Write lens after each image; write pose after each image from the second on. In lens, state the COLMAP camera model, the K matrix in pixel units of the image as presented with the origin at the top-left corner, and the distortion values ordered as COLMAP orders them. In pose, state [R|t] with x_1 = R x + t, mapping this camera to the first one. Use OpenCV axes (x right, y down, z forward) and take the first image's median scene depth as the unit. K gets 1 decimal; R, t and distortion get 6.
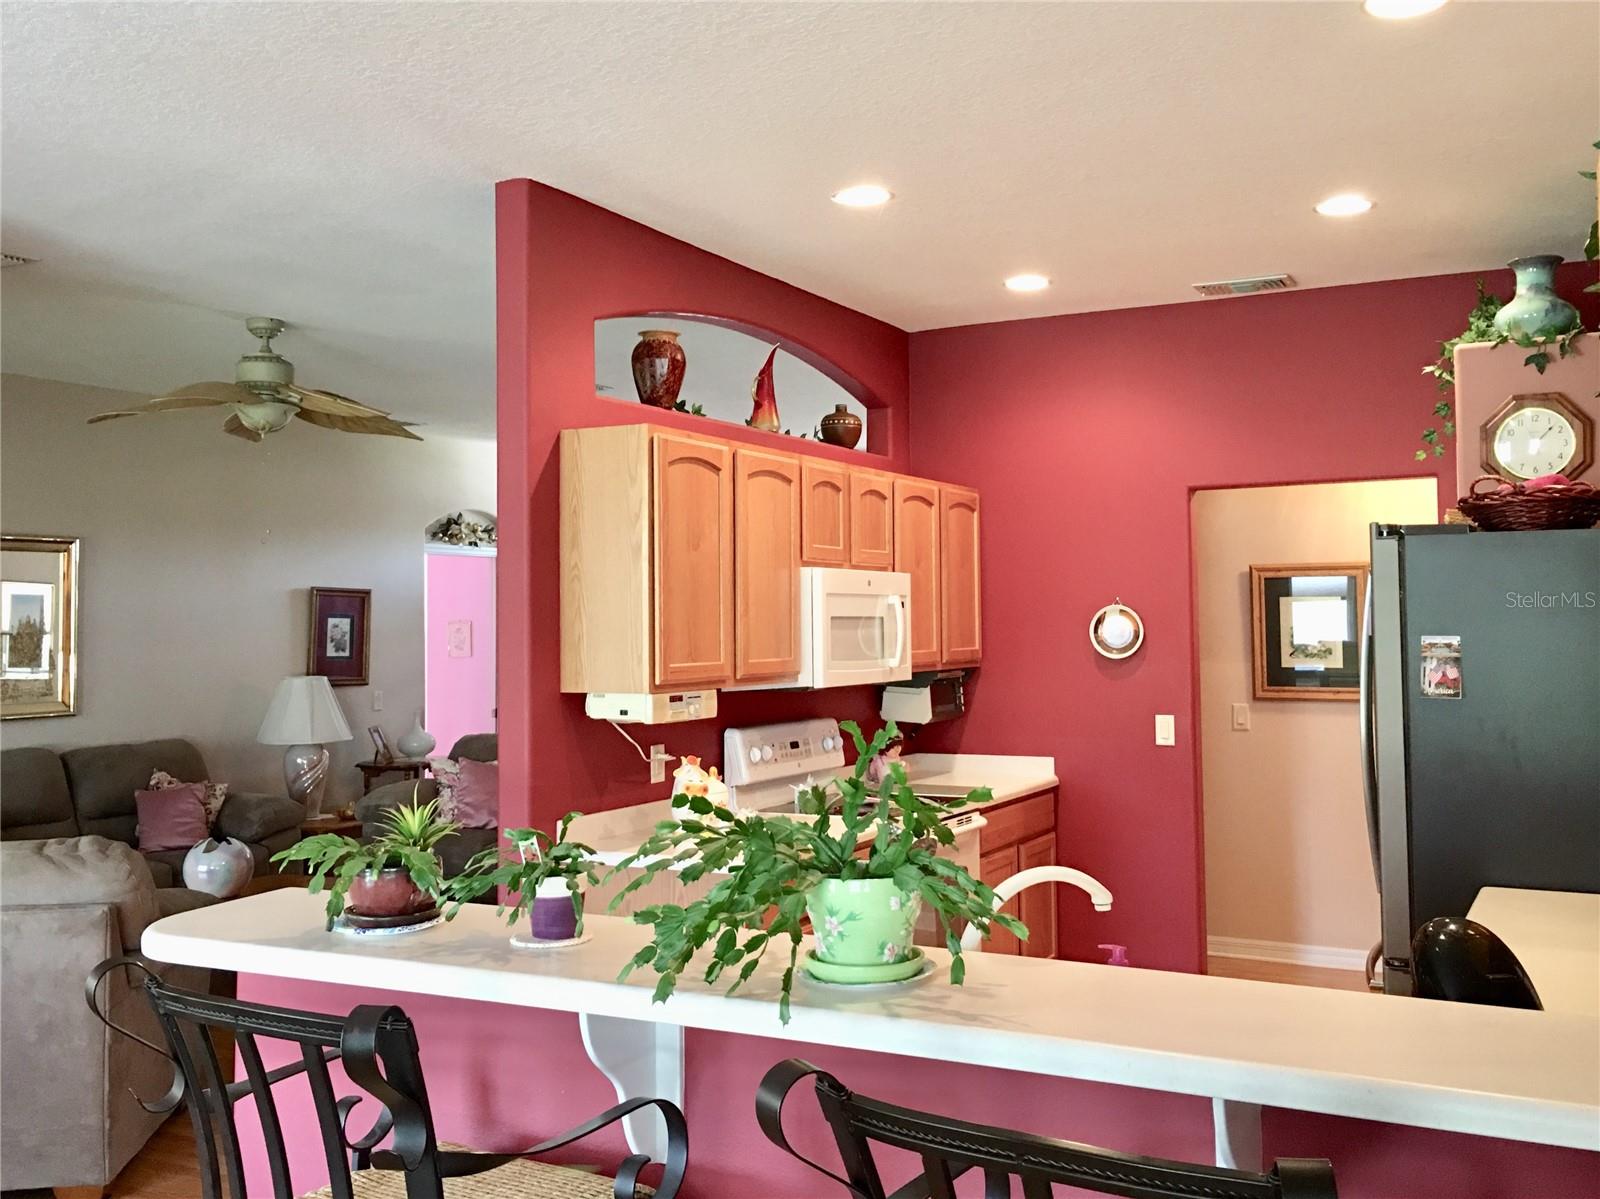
lens RADIAL K [[1551.7, 0, 800.0], [0, 1551.7, 599.5], [0, 0, 1]] dist [0.336804, -0.001353]
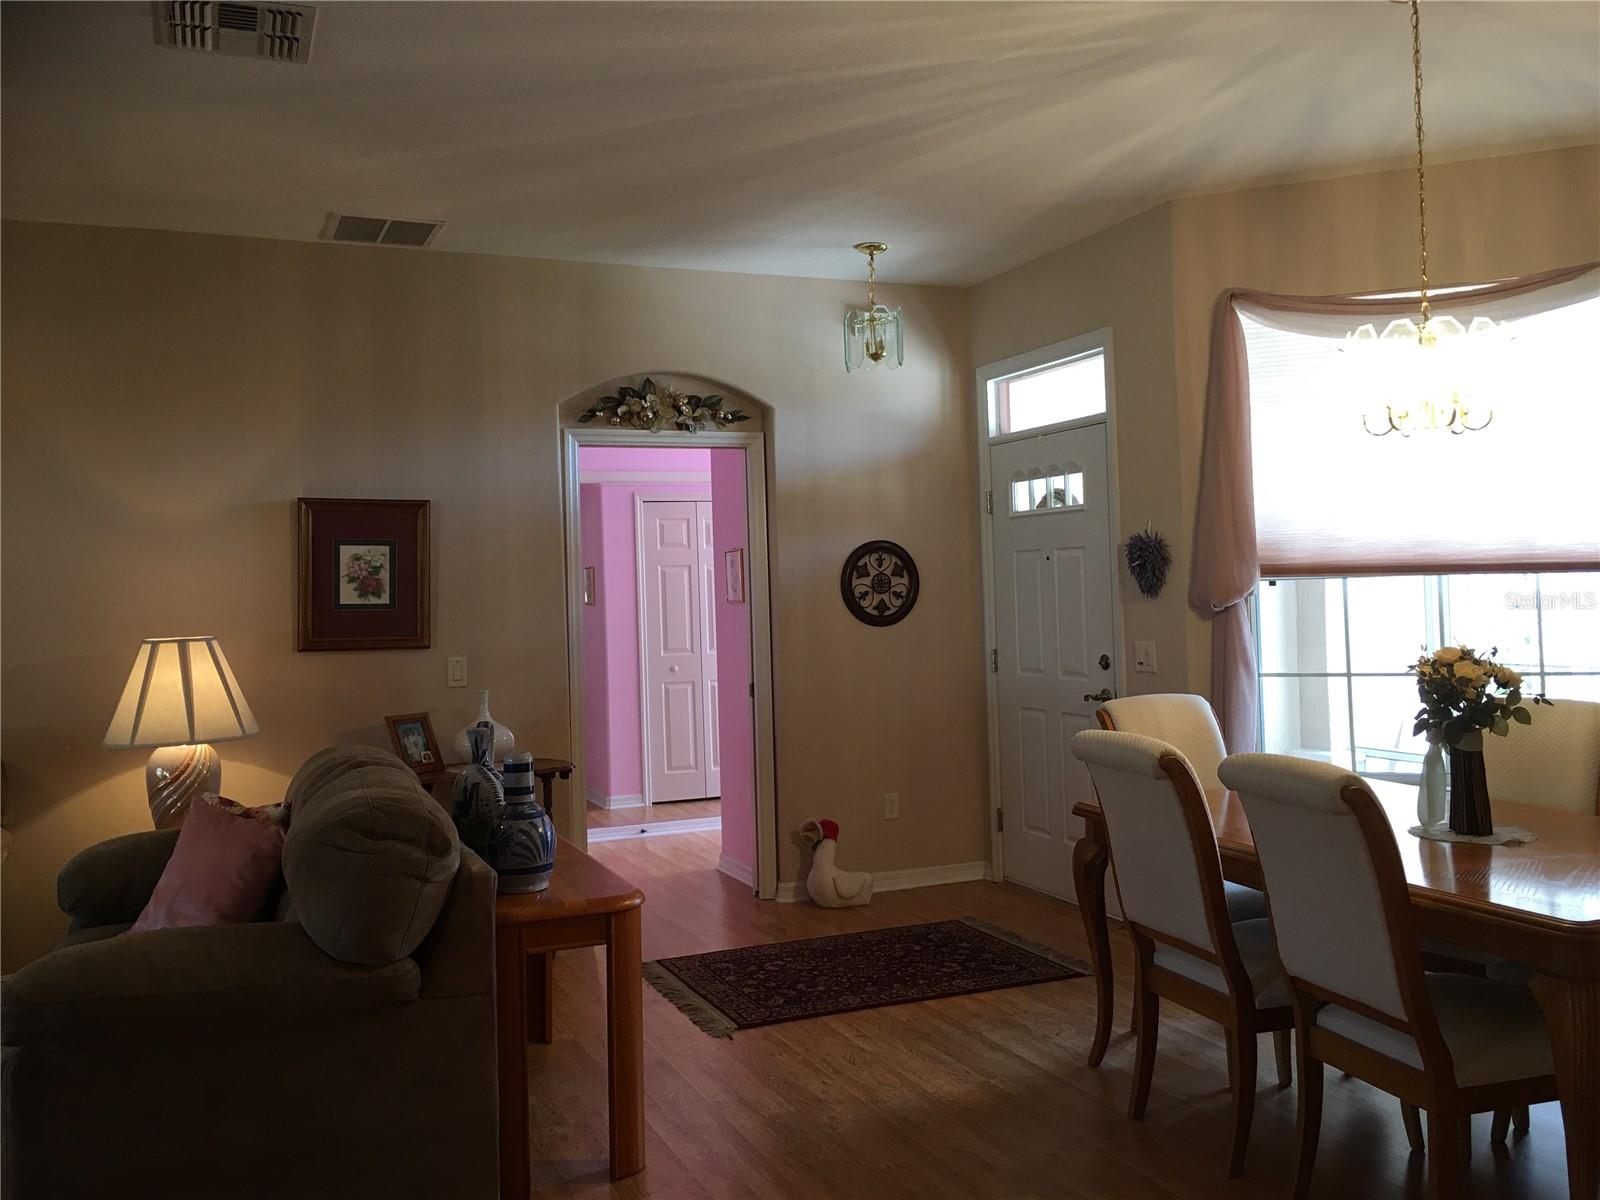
lens RADIAL K [[1364.8, 0, 794.9], [0, 1364.8, 573.1], [0, 0, 1]] dist [0.069409, -0.085055]
pose [[0.766862, -0.022652, -0.641412, 0.204581], [0.031760, 0.999492, 0.002673, 0.026944], [0.641026, -0.022421, 0.767192, 0.675521]]
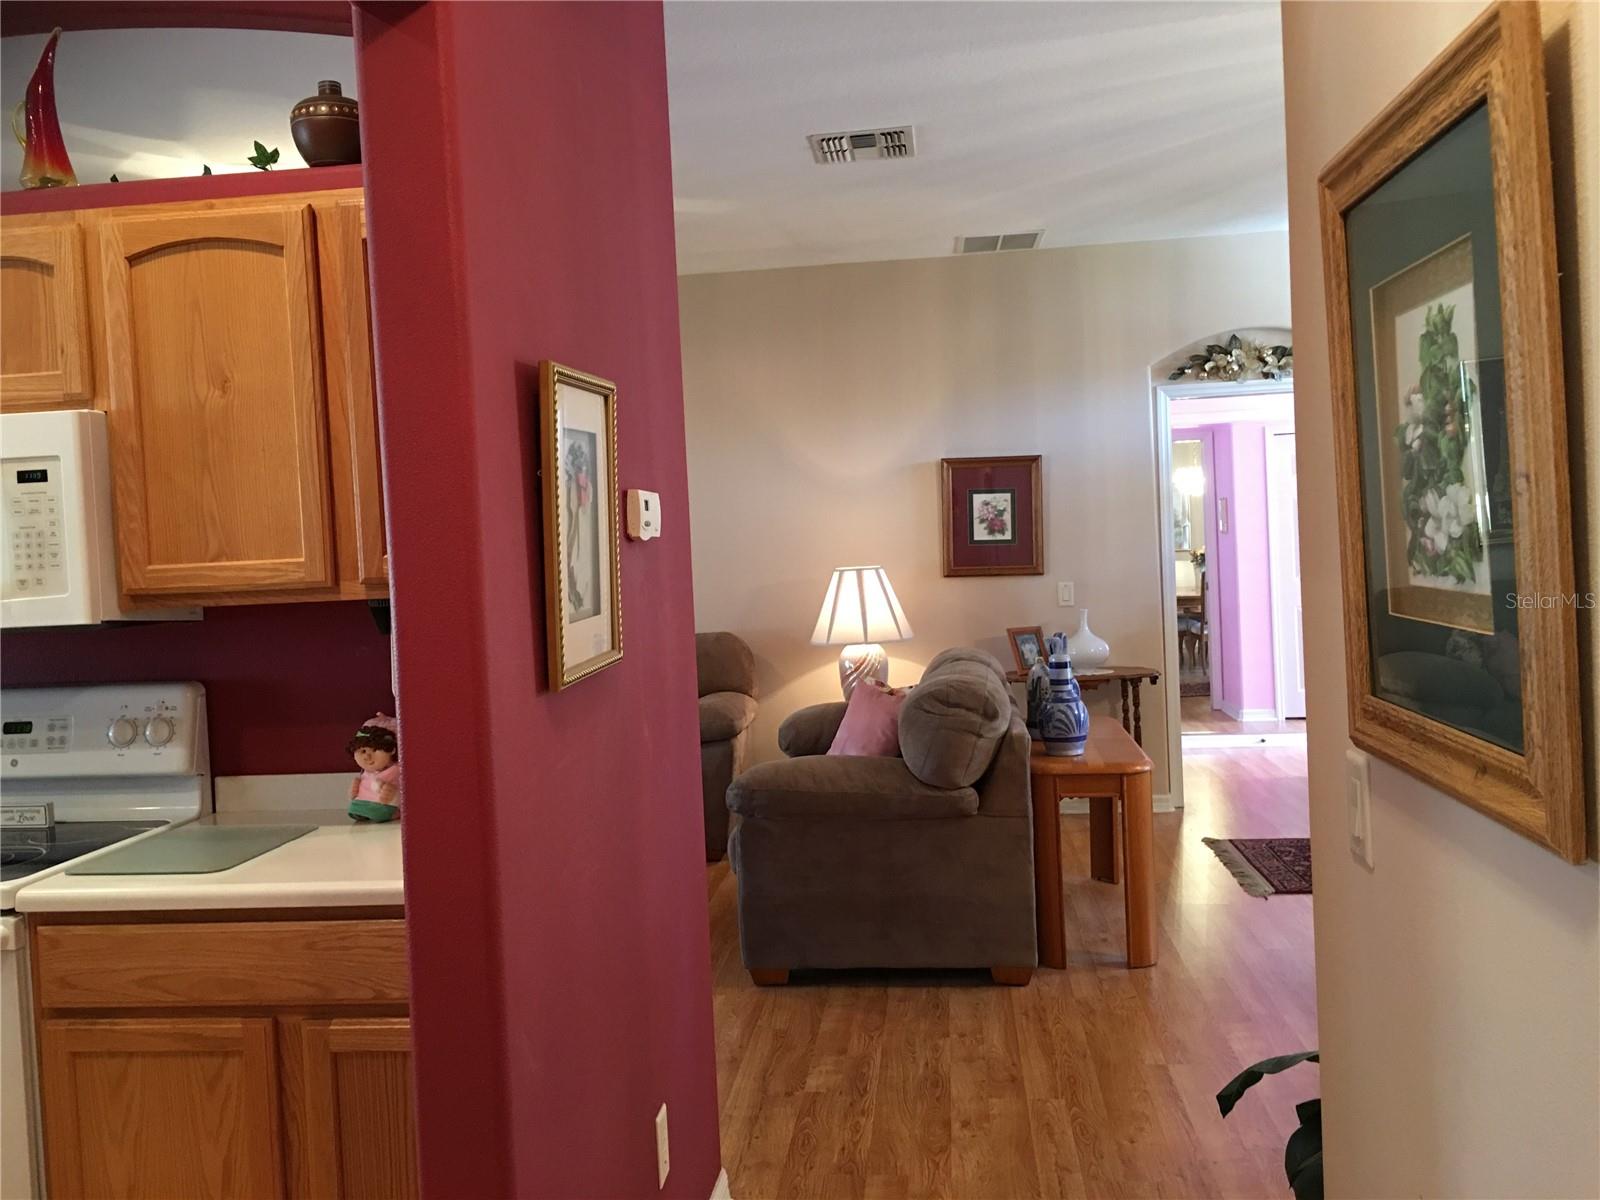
lens RADIAL K [[1364.8, 0, 794.9], [0, 1364.8, 573.1], [0, 0, 1]] dist [0.069409, -0.085055]
pose [[0.354534, 0.014857, -0.934925, 0.334326], [0.055978, 0.997743, 0.037082, 0.020751], [0.933366, -0.065482, 0.352903, 0.646716]]
